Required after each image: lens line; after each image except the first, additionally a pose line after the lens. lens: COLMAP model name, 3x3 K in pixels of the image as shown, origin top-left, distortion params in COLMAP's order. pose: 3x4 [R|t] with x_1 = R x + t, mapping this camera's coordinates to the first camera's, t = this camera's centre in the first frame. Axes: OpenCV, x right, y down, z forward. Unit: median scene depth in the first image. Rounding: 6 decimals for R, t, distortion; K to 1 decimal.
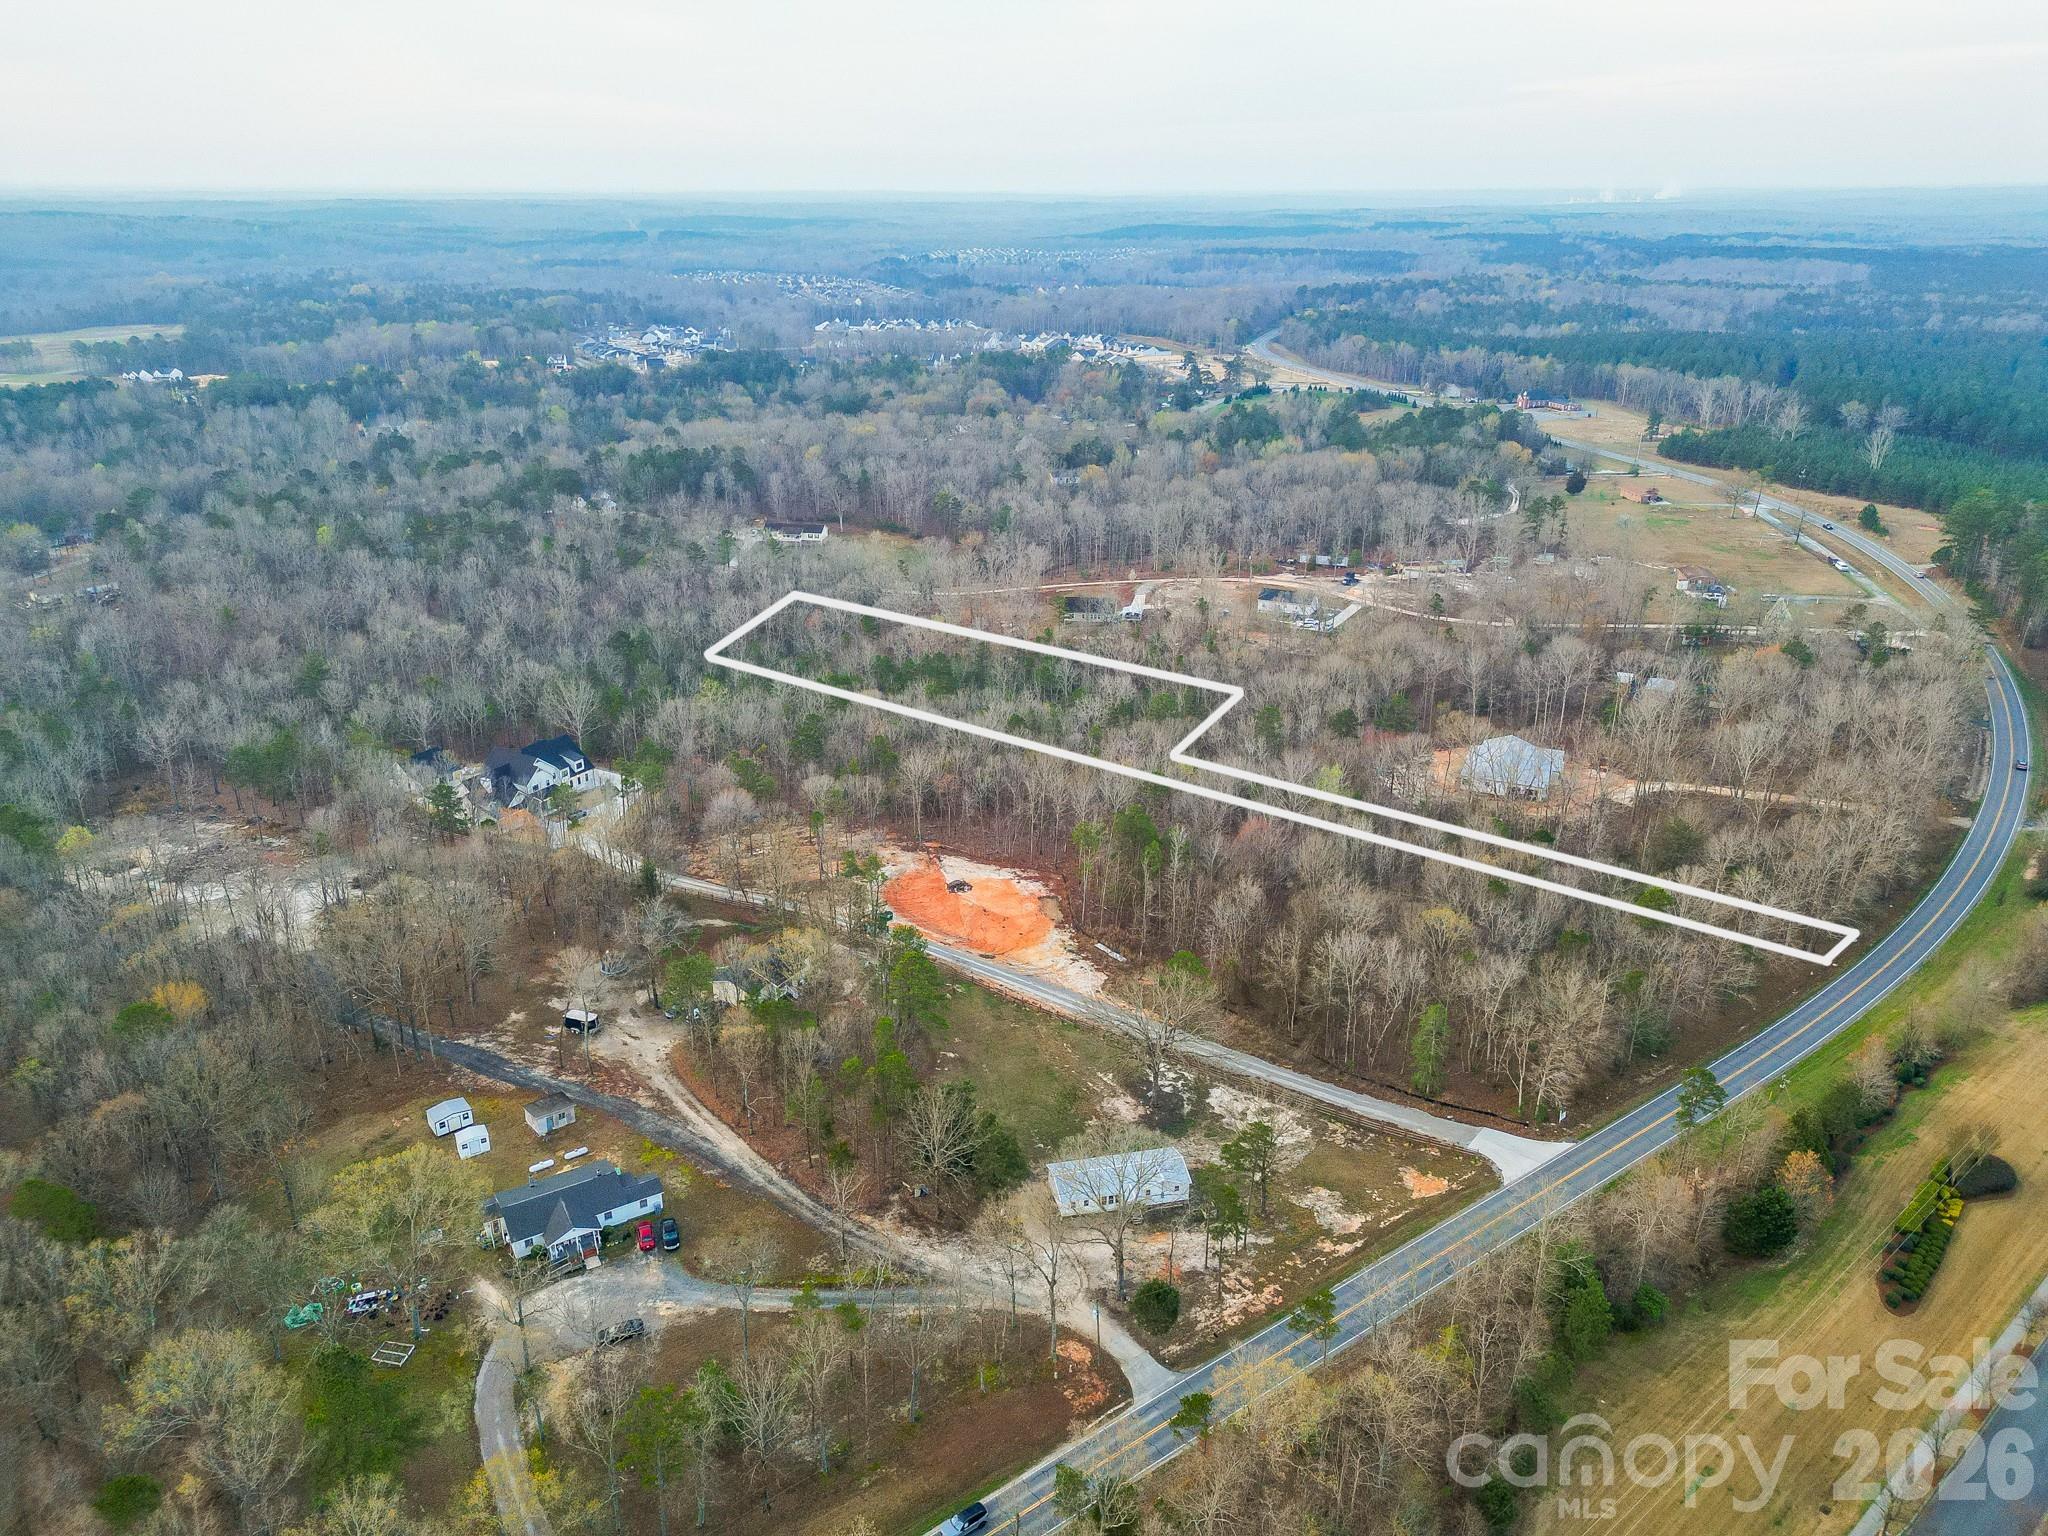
lens RADIAL K [[1420.8, 0, 1024.0], [0, 1420.8, 768.0], [0, 0, 1]] dist [0.062223, -0.048865]
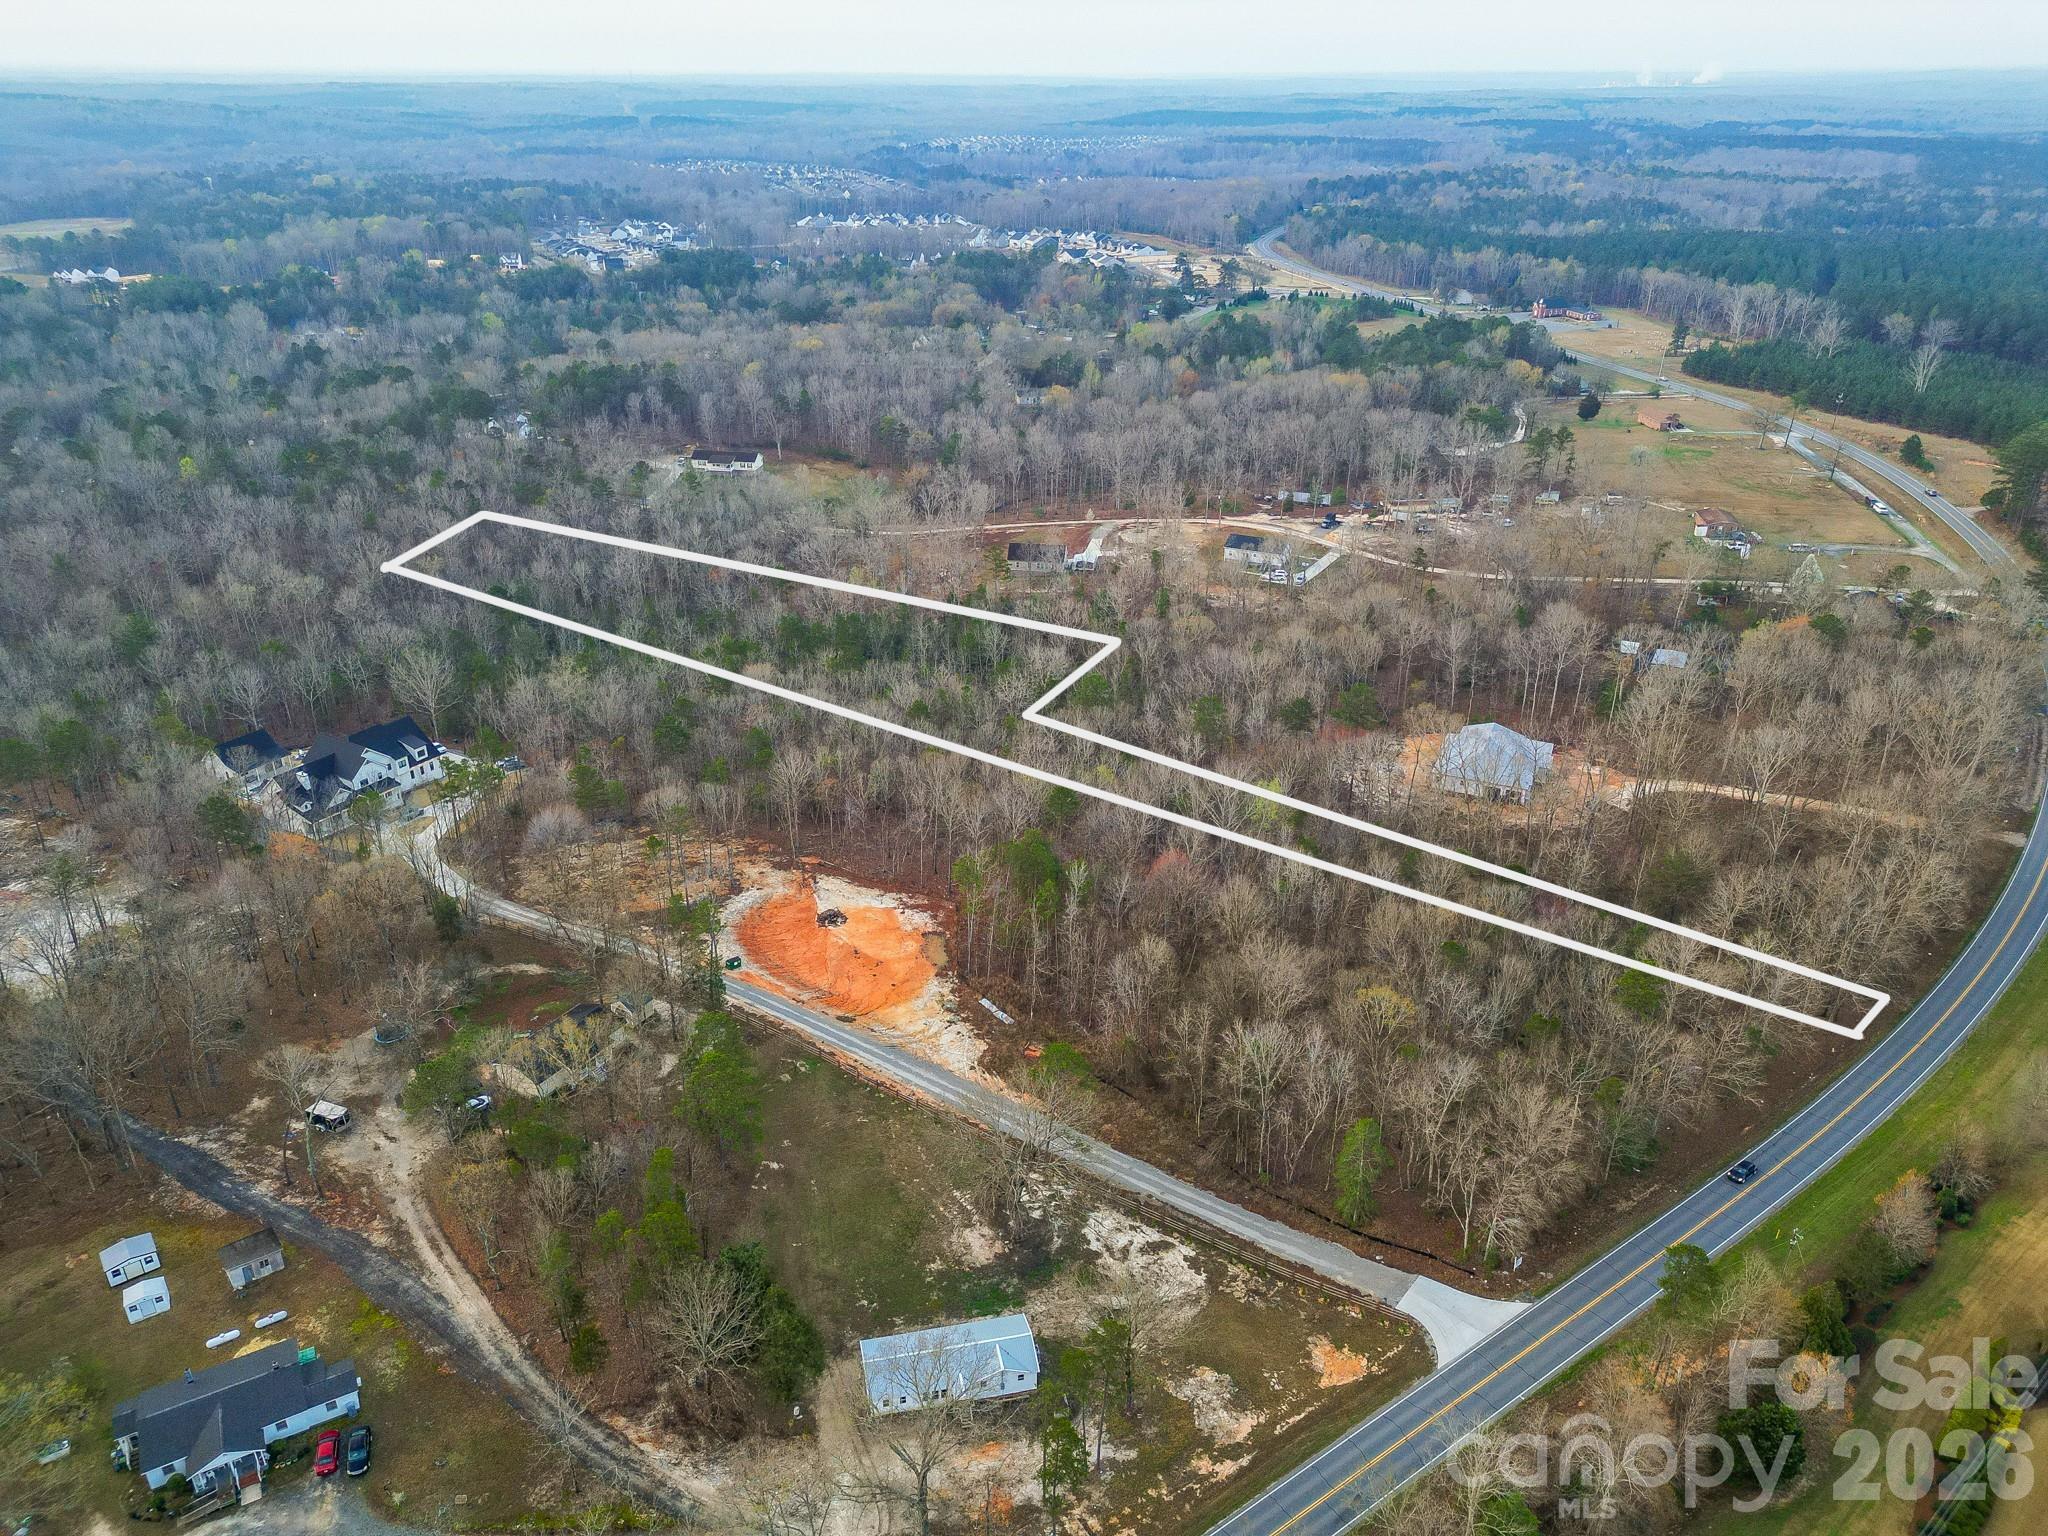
lens RADIAL K [[1420.8, 0, 1024.0], [0, 1420.8, 768.0], [0, 0, 1]] dist [0.062223, -0.048865]
pose [[0.999946, 0.005410, -0.008823, 0.046323], [-0.004805, 0.997722, 0.067282, -0.038703], [0.009167, -0.067236, 0.997695, 0.094448]]
